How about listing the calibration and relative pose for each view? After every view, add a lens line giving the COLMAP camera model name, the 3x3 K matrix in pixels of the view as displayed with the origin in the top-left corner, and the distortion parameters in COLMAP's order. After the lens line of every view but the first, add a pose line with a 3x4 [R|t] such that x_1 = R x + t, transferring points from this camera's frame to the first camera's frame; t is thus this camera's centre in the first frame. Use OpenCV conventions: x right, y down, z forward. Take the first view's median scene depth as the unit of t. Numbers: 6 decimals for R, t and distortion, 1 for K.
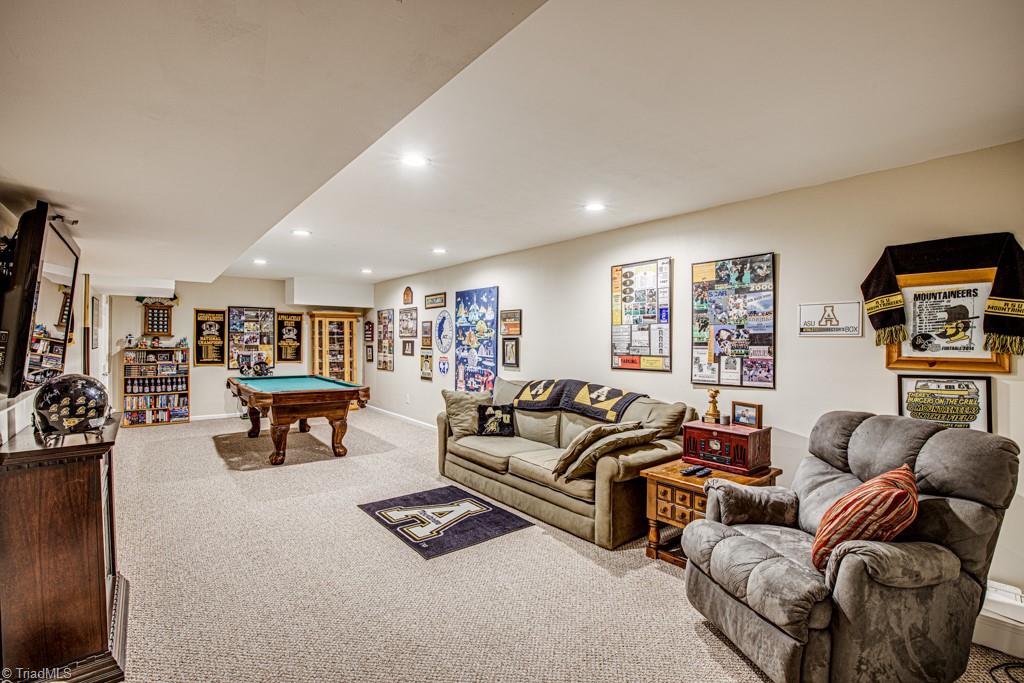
lens RADIAL K [[468.4, 0, 516.9], [0, 468.4, 340.9], [0, 0, 1]] dist [-0.041150, 0.008850]
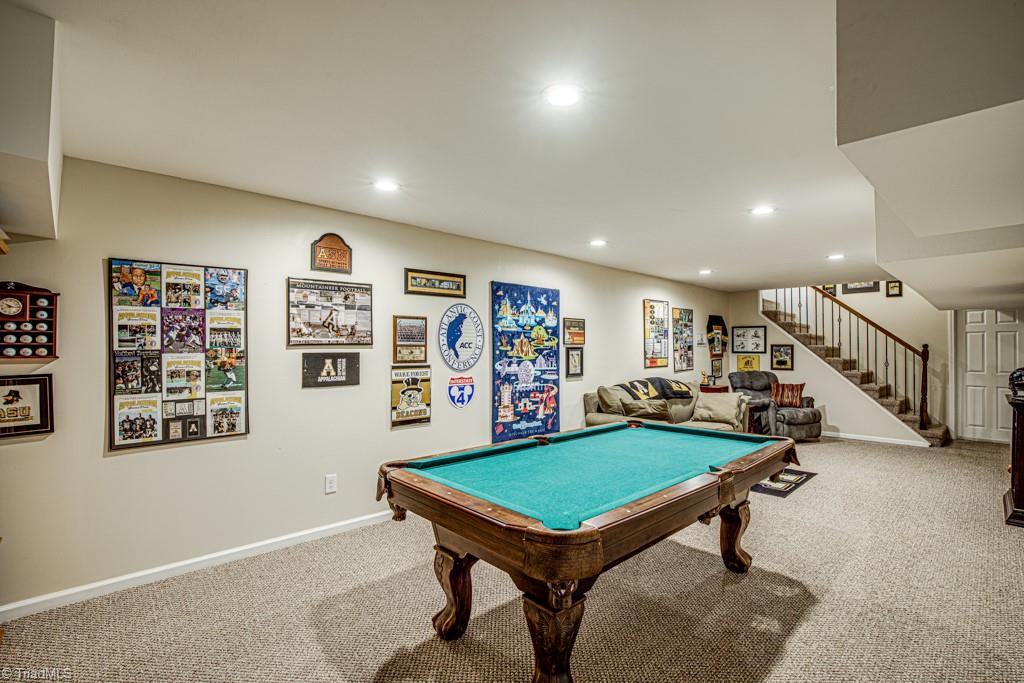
lens RADIAL K [[468.4, 0, 516.9], [0, 468.4, 340.9], [0, 0, 1]] dist [-0.041150, 0.008850]
pose [[-0.082842, 0.009014, 0.996522, -0.911415], [0.001744, 0.999959, -0.008900, -0.010403], [-0.996561, 0.001001, -0.082855, 1.126761]]
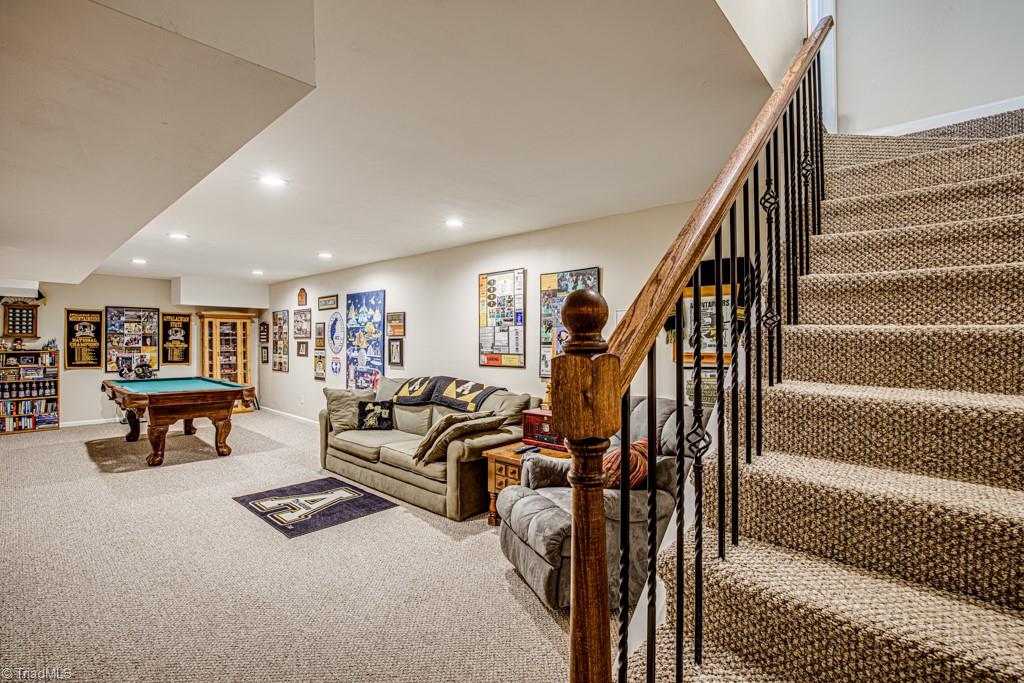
lens RADIAL K [[468.4, 0, 516.9], [0, 468.4, 340.9], [0, 0, 1]] dist [-0.041150, 0.008850]
pose [[0.986814, -0.003192, 0.161826, 0.081668], [0.003442, 0.999993, -0.001266, 0.000962], [-0.161821, 0.001806, 0.986818, -0.088109]]
